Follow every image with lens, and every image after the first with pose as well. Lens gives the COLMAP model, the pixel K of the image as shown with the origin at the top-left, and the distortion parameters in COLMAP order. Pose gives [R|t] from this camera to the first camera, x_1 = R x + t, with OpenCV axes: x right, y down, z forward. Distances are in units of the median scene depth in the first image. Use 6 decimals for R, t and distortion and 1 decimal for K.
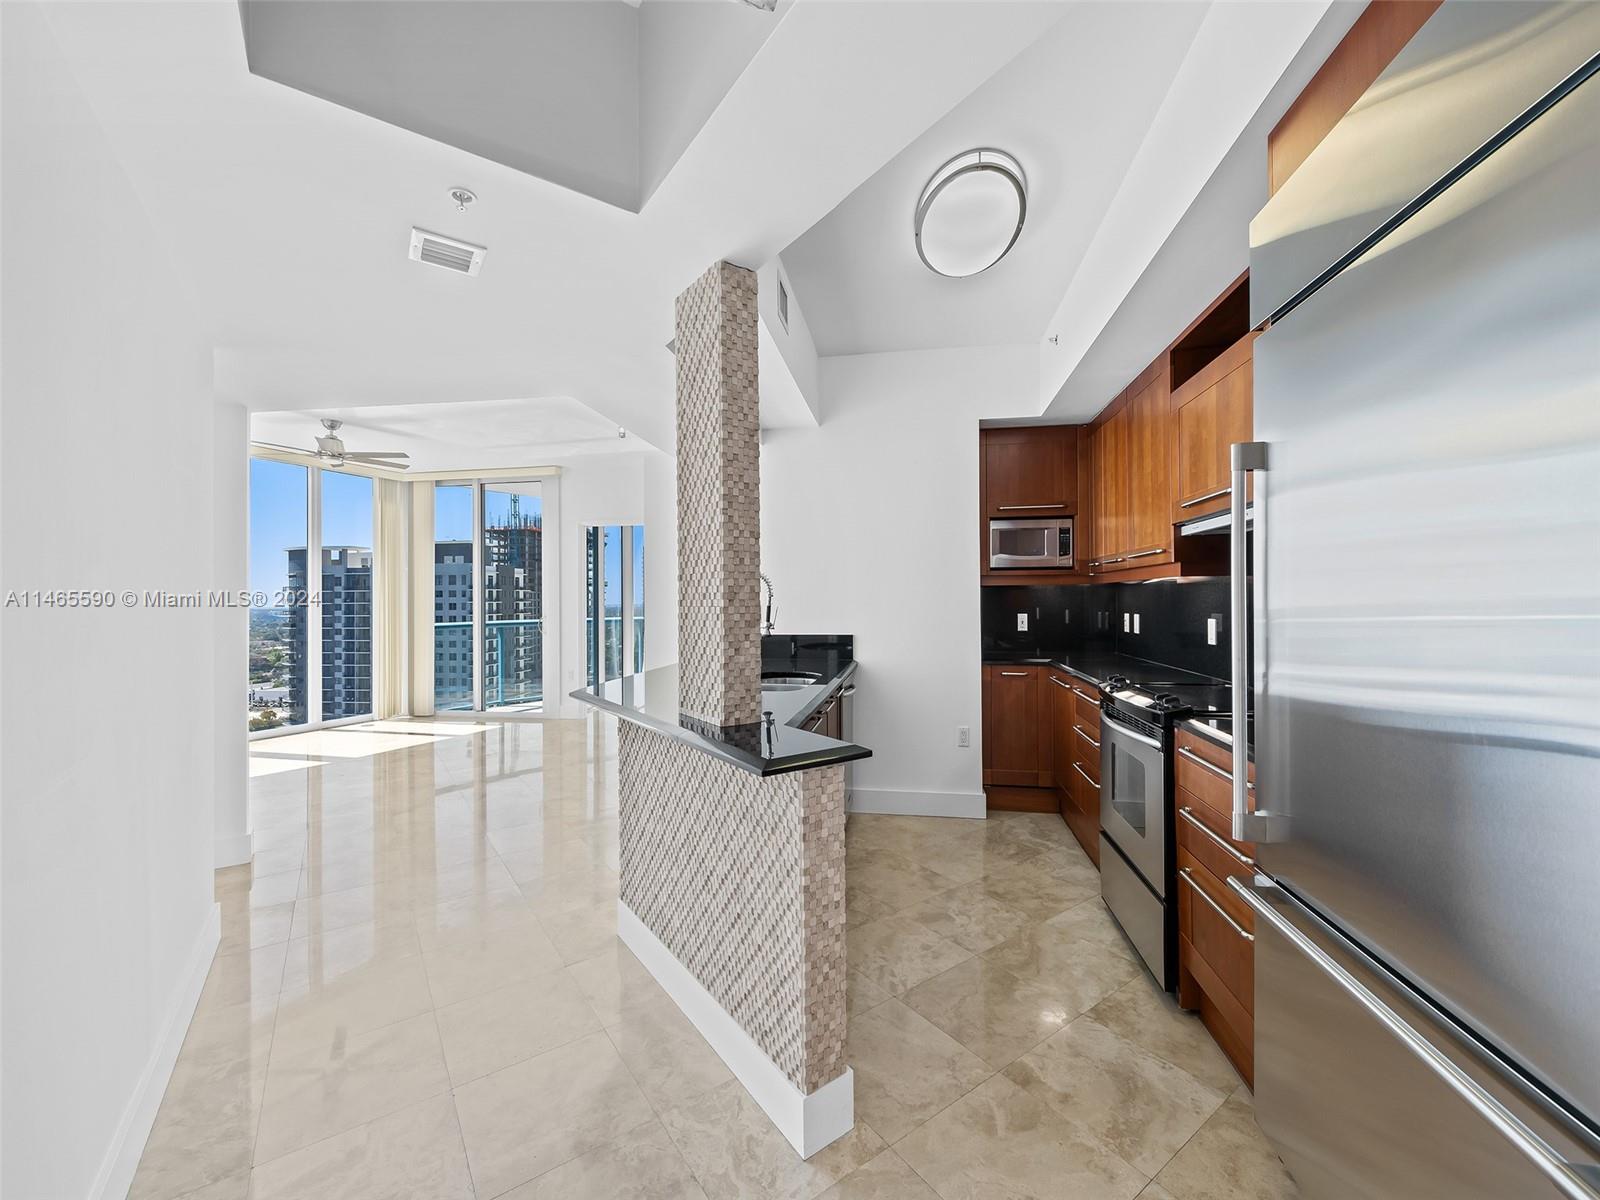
lens RADIAL K [[635.8, 0, 800.0], [0, 635.8, 600.0], [0, 0, 1]] dist [0.002254, 0.000063]
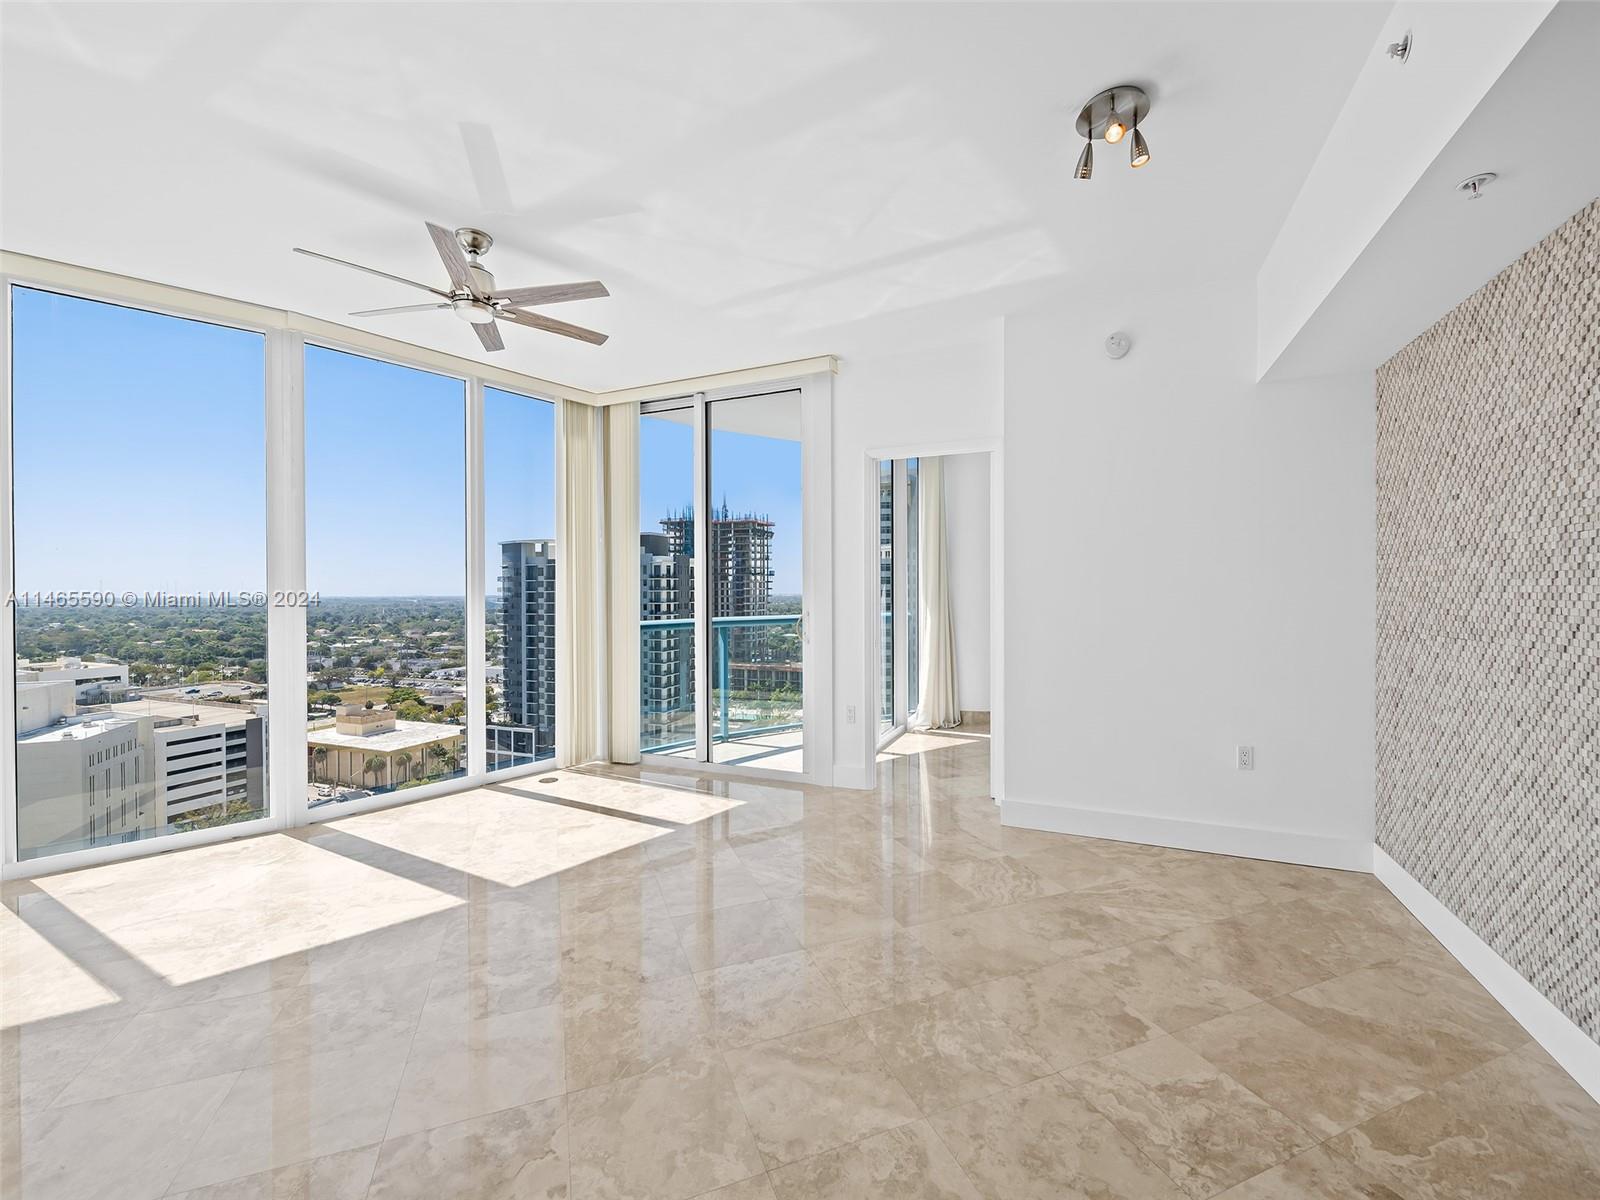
lens RADIAL K [[656.6, 0, 814.8], [0, 656.6, 597.4], [0, 0, 1]] dist [-0.001996, -0.000576]
pose [[0.973064, 0.004918, -0.230483, -0.467205], [-0.002053, 0.999918, 0.012667, 0.007846], [0.230526, -0.011852, 0.972994, 0.740097]]
